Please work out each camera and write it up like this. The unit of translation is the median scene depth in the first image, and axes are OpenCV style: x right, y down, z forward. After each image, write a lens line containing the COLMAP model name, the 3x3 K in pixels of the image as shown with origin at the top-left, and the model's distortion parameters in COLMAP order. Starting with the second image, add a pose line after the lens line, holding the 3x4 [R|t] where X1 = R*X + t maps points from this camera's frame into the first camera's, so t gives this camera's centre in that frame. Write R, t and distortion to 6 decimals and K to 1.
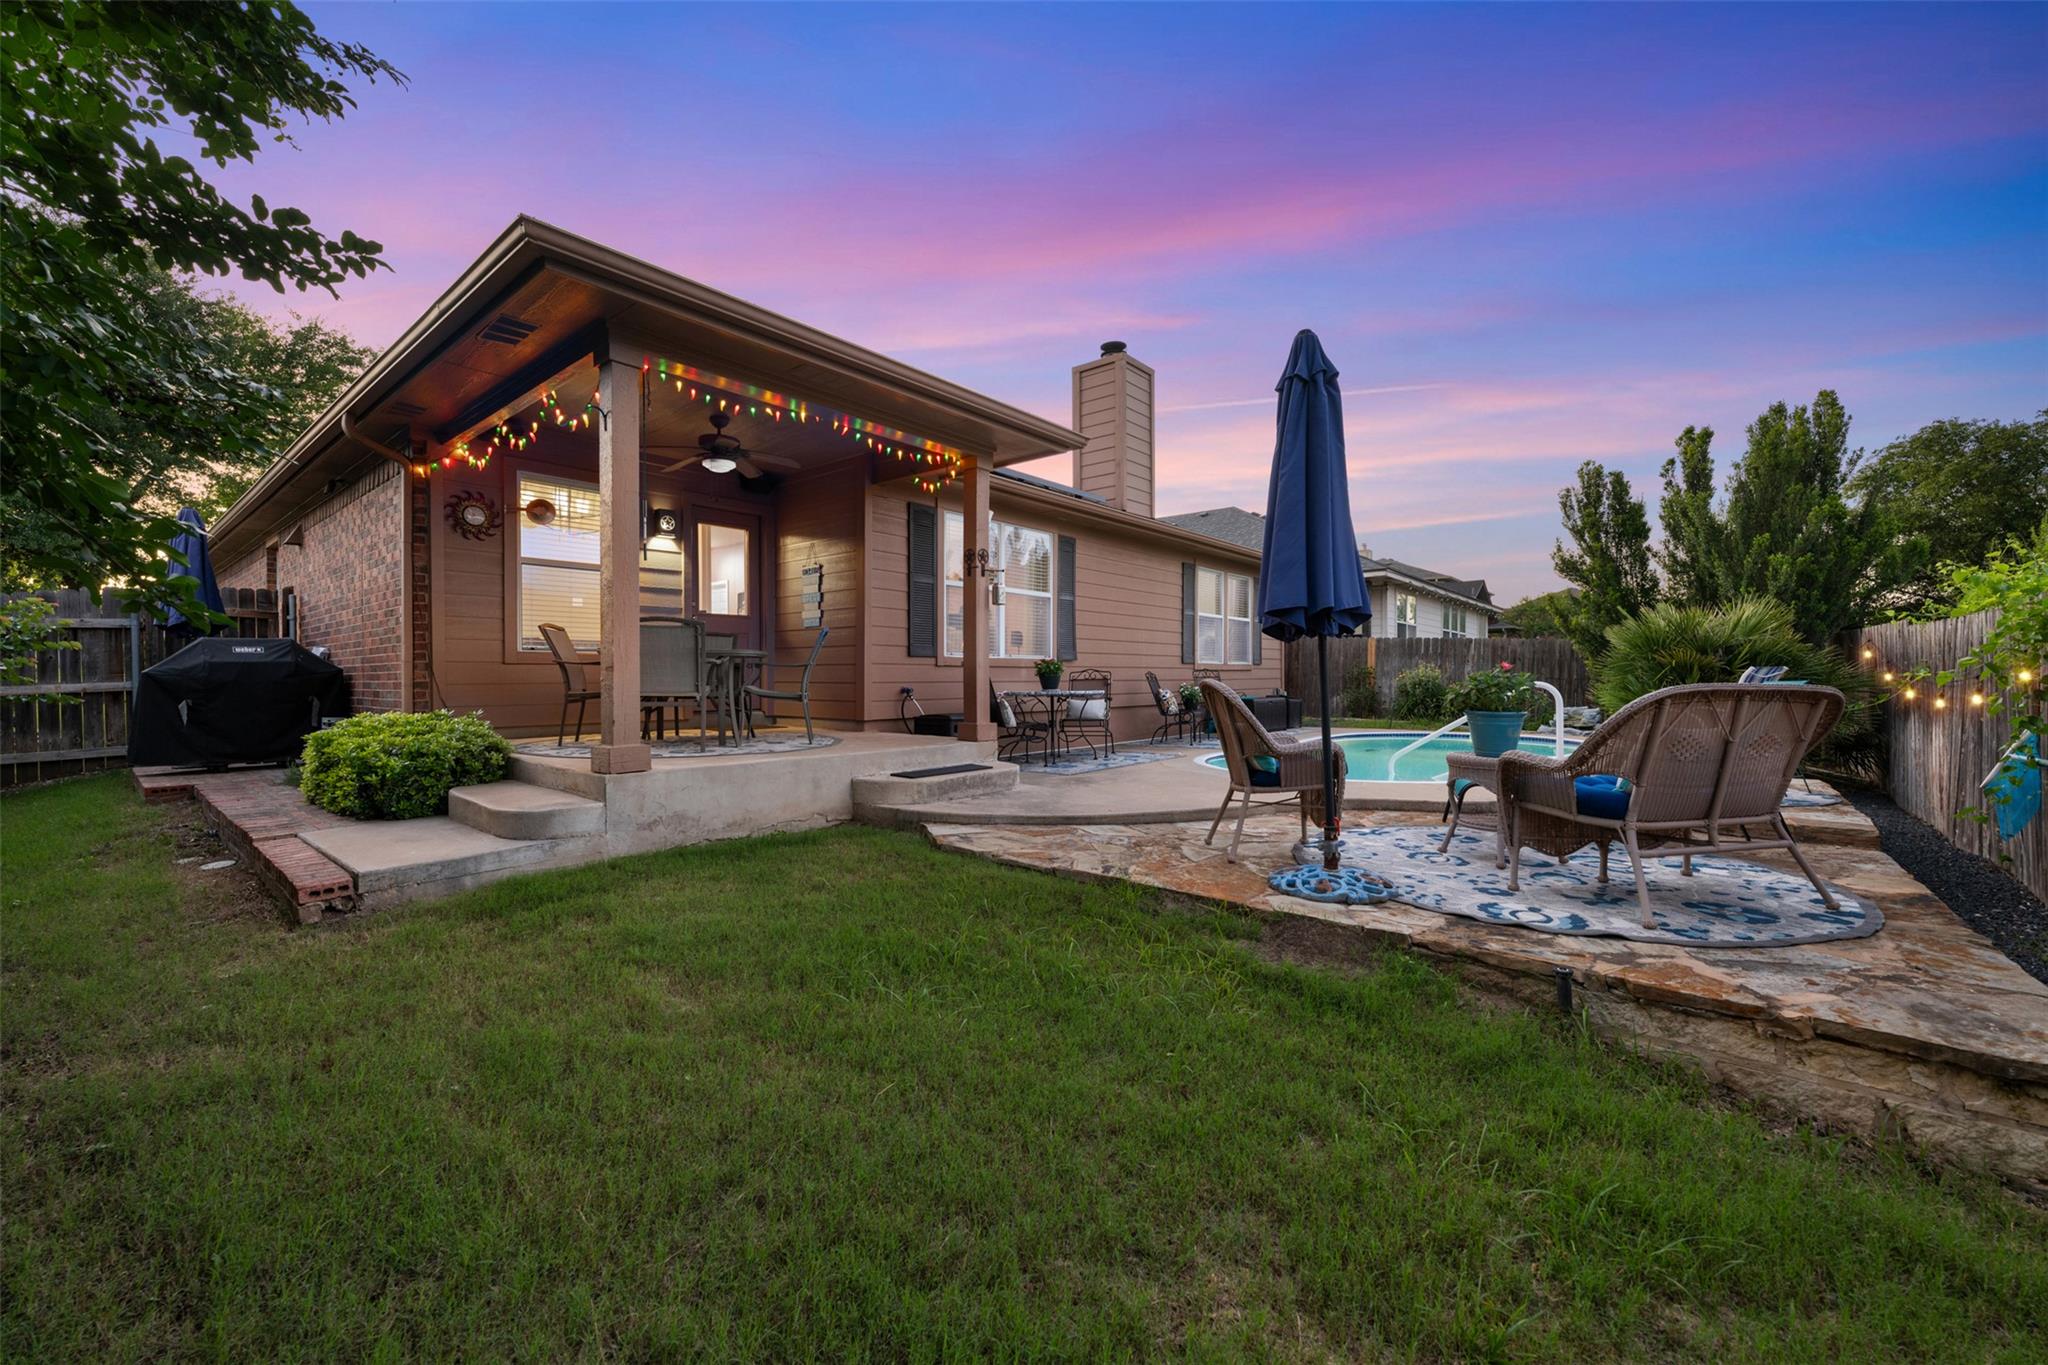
lens RADIAL K [[809.0, 0, 1029.6], [0, 809.0, 686.0], [0, 0, 1]] dist [0.001650, -0.000101]
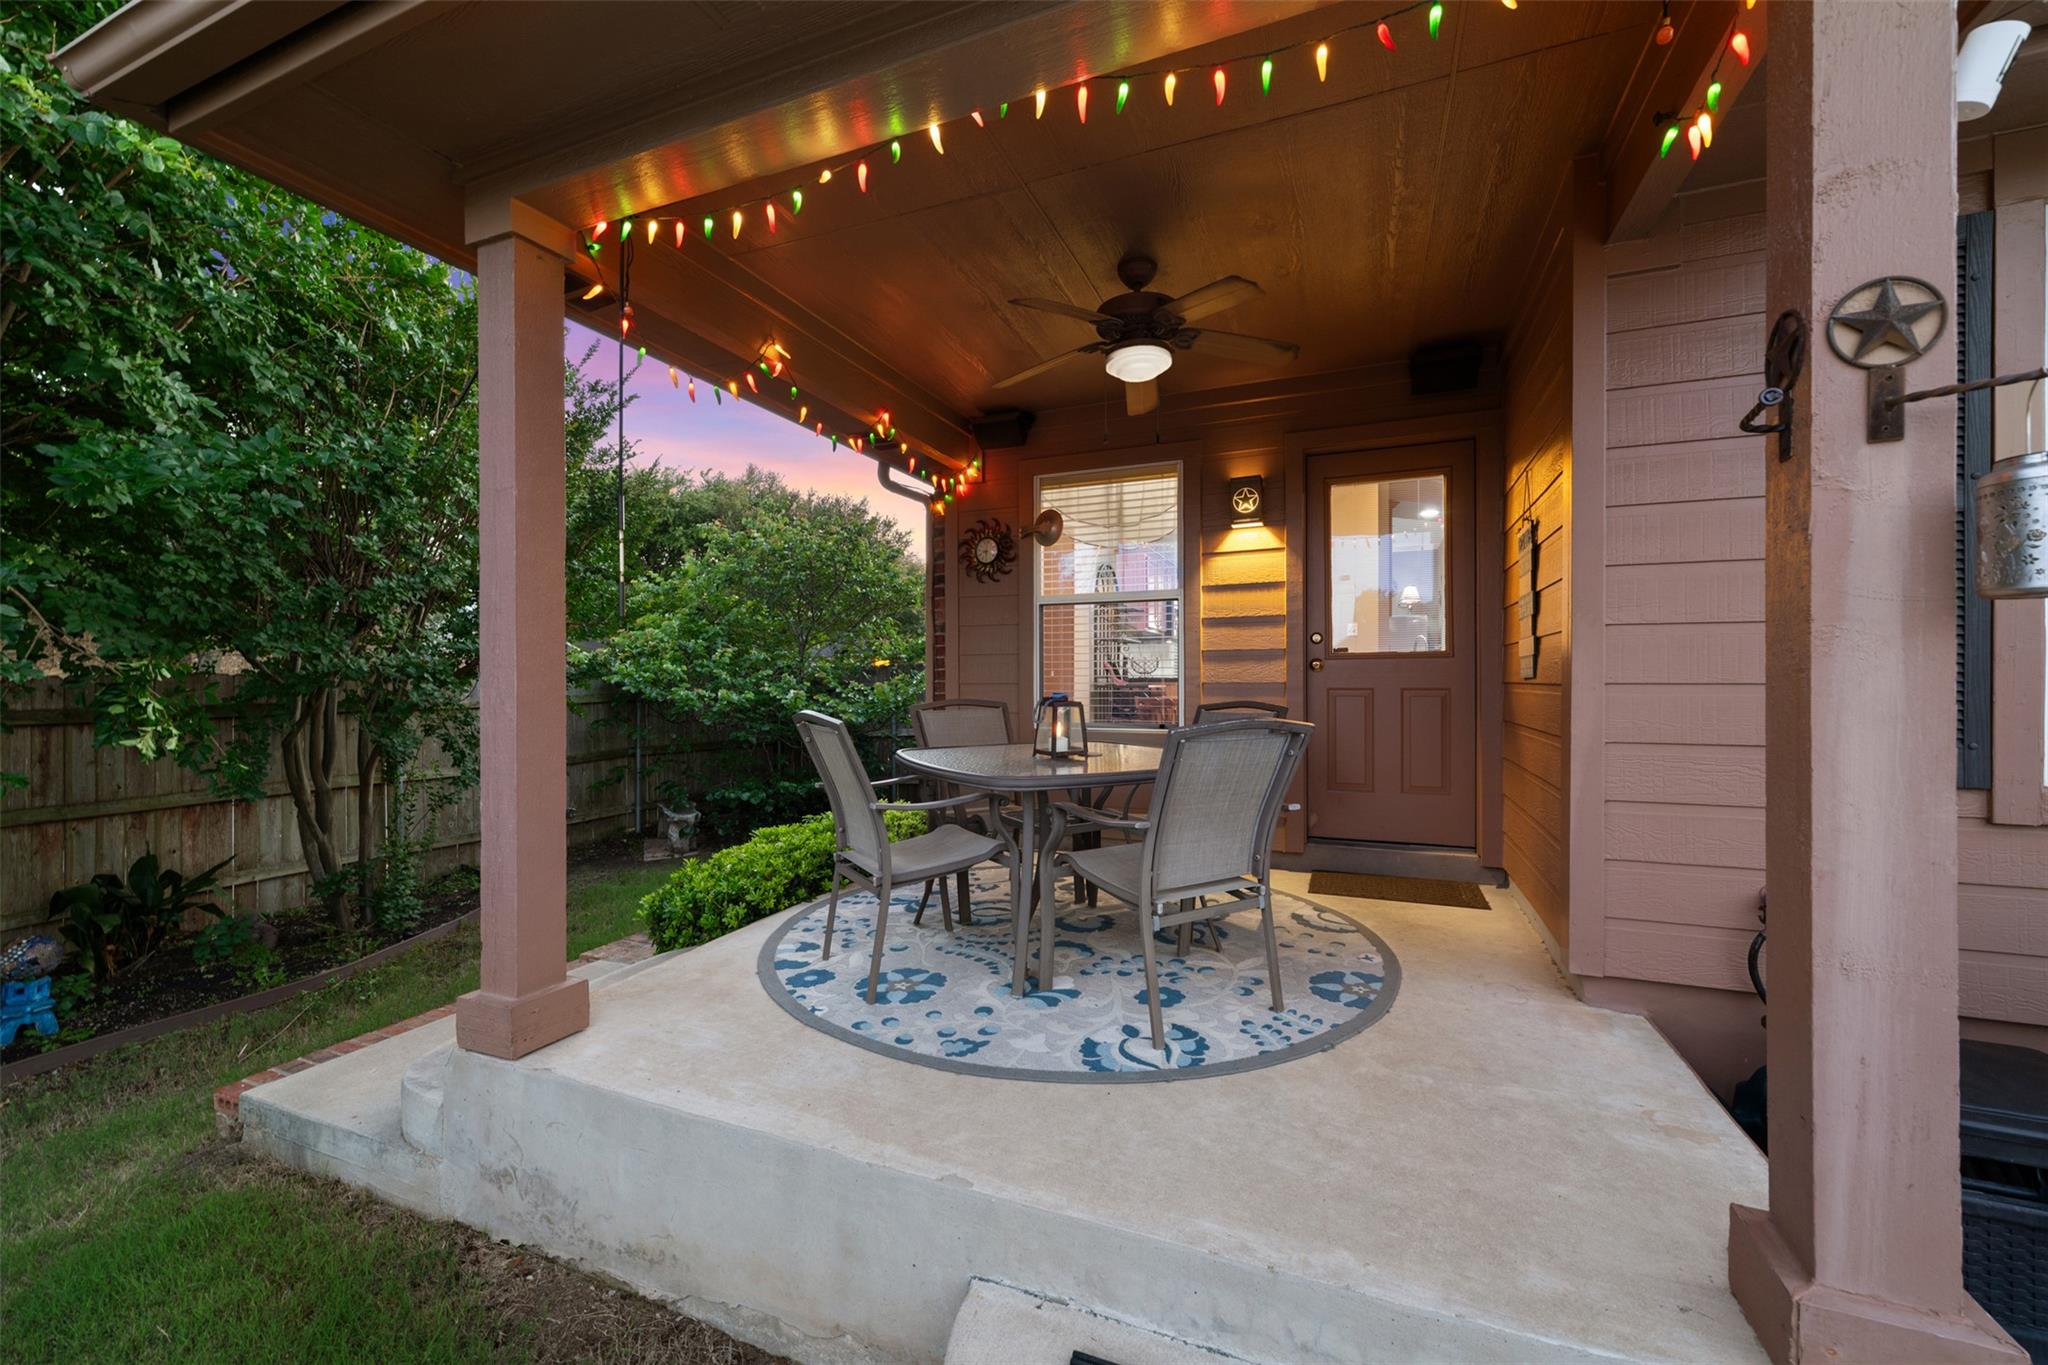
lens RADIAL K [[809.0, 0, 1027.3], [0, 809.0, 681.8], [0, 0, 1]] dist [0.001650, -0.000101]
pose [[0.295710, 0.000299, -0.955278, 0.054948], [-0.009370, 0.999953, -0.002588, -0.085423], [0.955232, 0.009716, 0.295699, 0.812261]]
